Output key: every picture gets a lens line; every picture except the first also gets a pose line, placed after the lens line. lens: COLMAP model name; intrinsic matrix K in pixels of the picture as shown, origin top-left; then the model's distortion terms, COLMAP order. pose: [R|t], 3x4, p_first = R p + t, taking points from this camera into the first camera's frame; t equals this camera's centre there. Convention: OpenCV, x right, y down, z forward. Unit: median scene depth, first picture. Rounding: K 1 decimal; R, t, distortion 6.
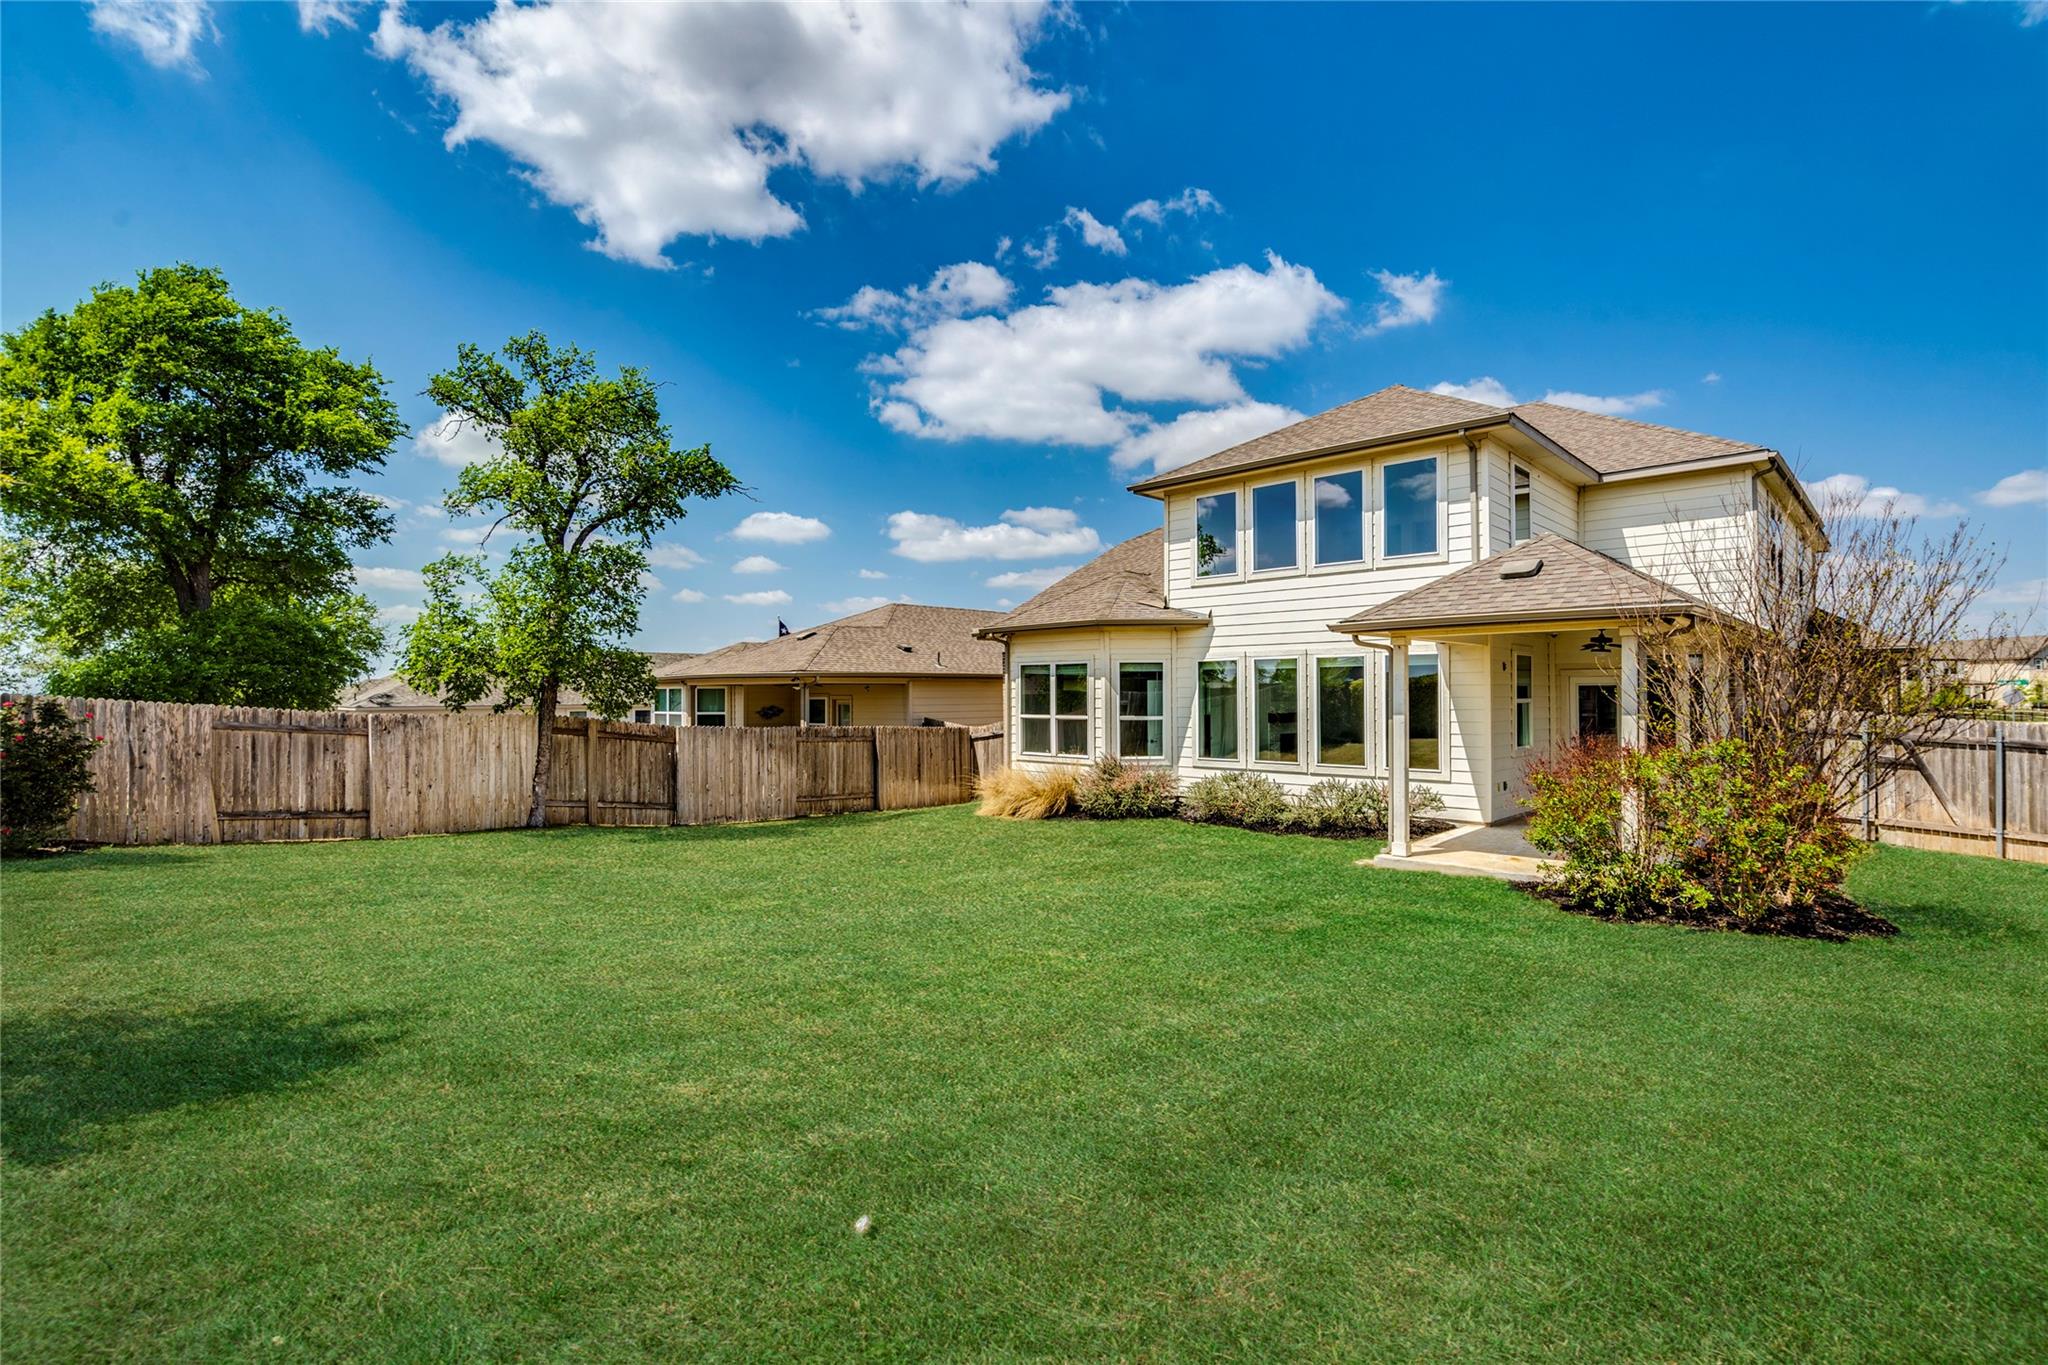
lens RADIAL K [[1661.4, 0, 1027.3], [0, 1661.4, 685.5], [0, 0, 1]] dist [-0.002491, -0.001341]
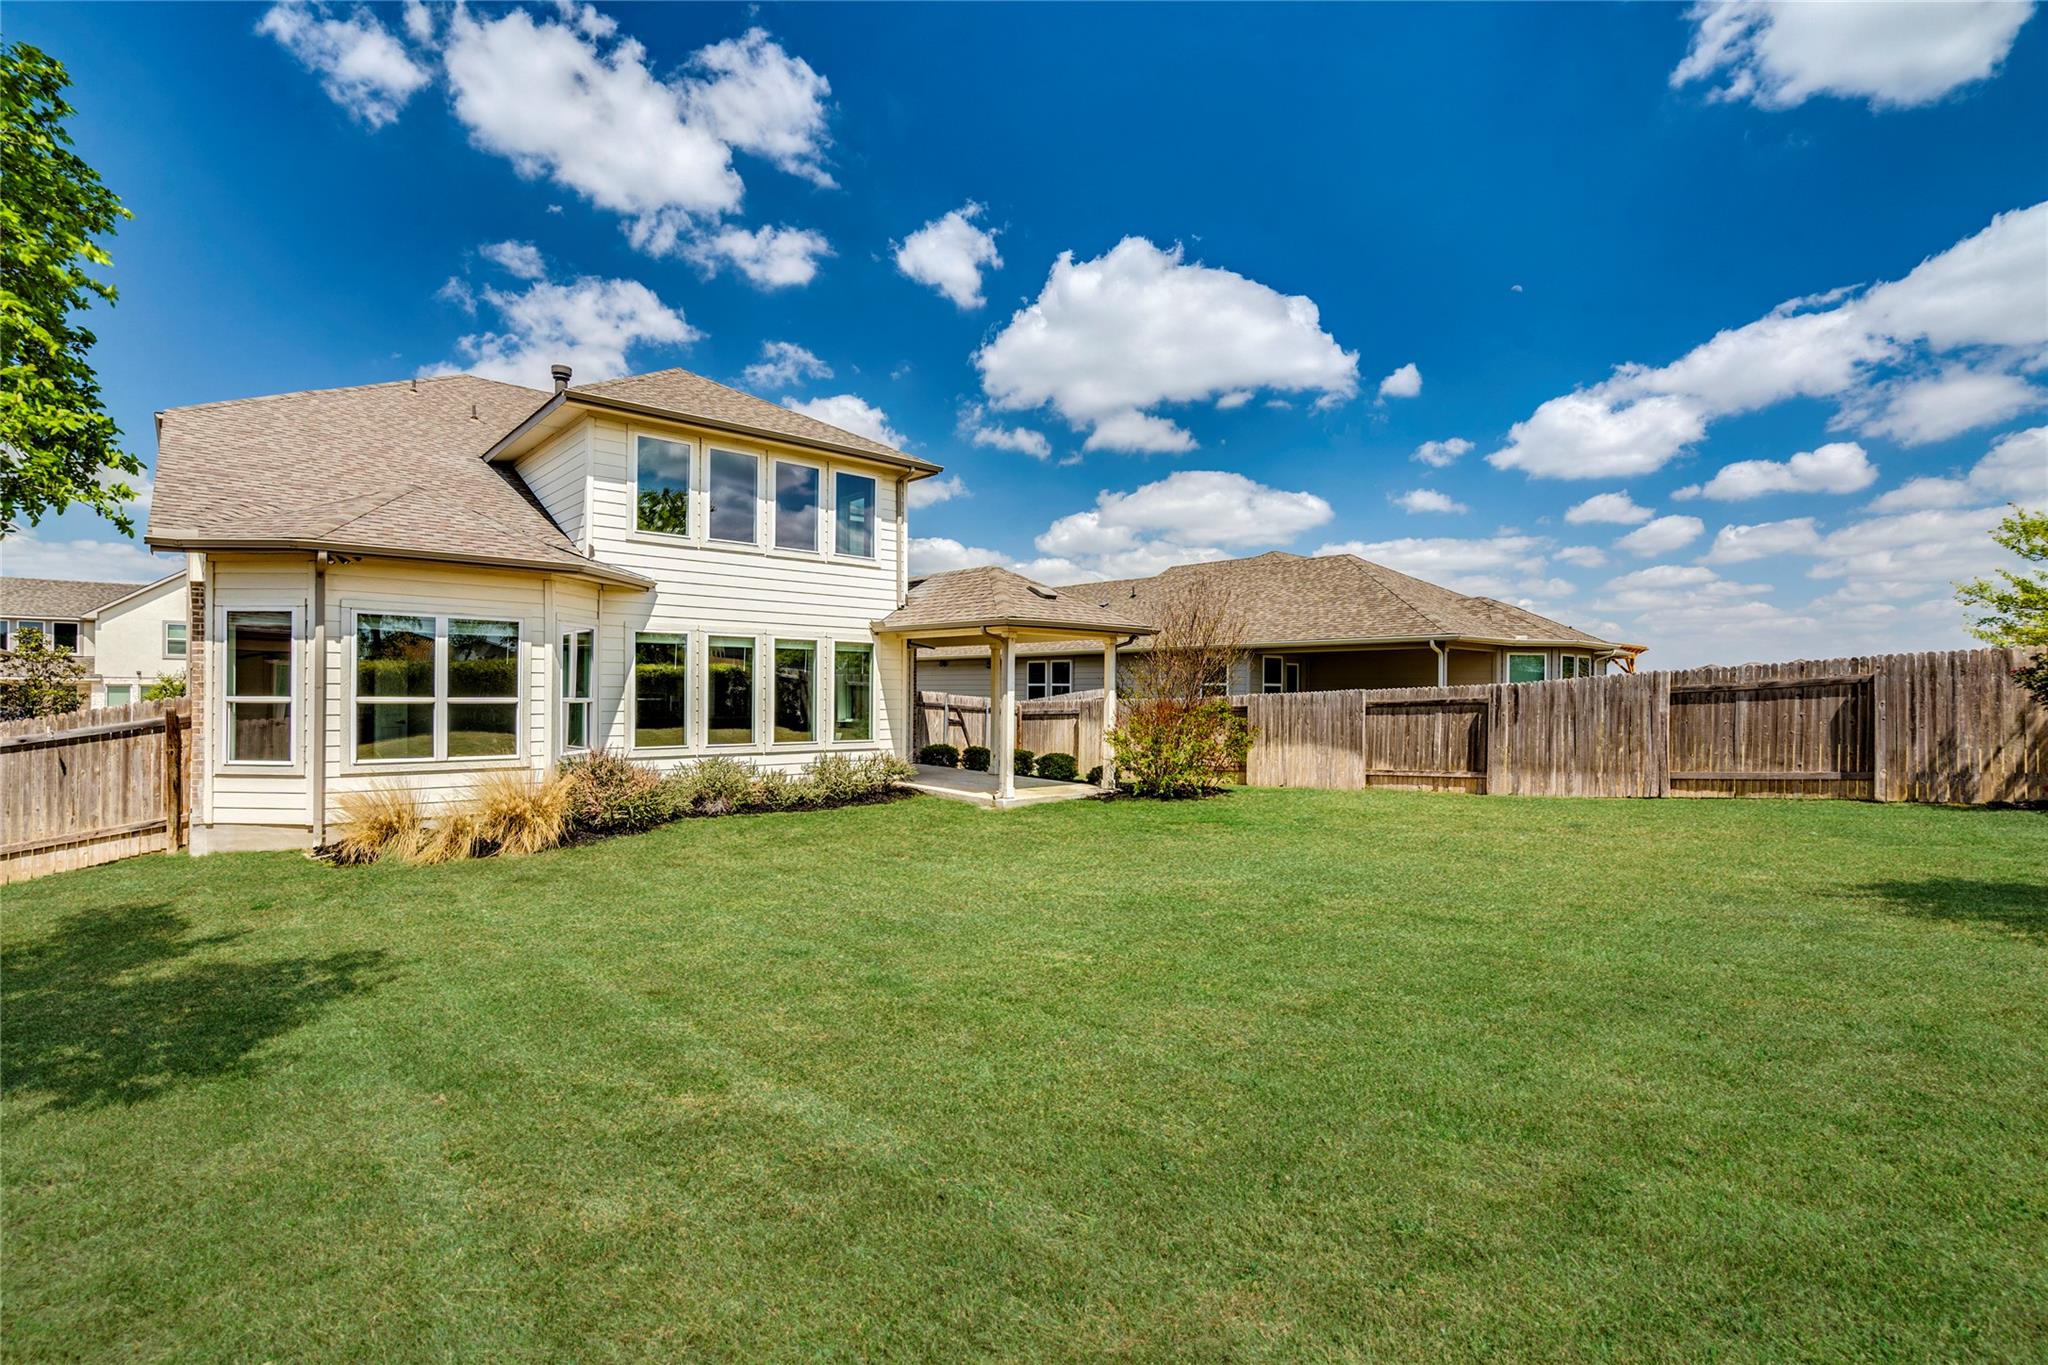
lens RADIAL K [[1661.4, 0, 1027.8], [0, 1661.4, 685.6], [0, 0, 1]] dist [-0.002491, -0.001341]
pose [[-0.432055, 0.007374, 0.901817, -0.740470], [-0.009058, 0.999881, -0.012515, 0.021449], [-0.901802, -0.013576, -0.431937, 1.189566]]
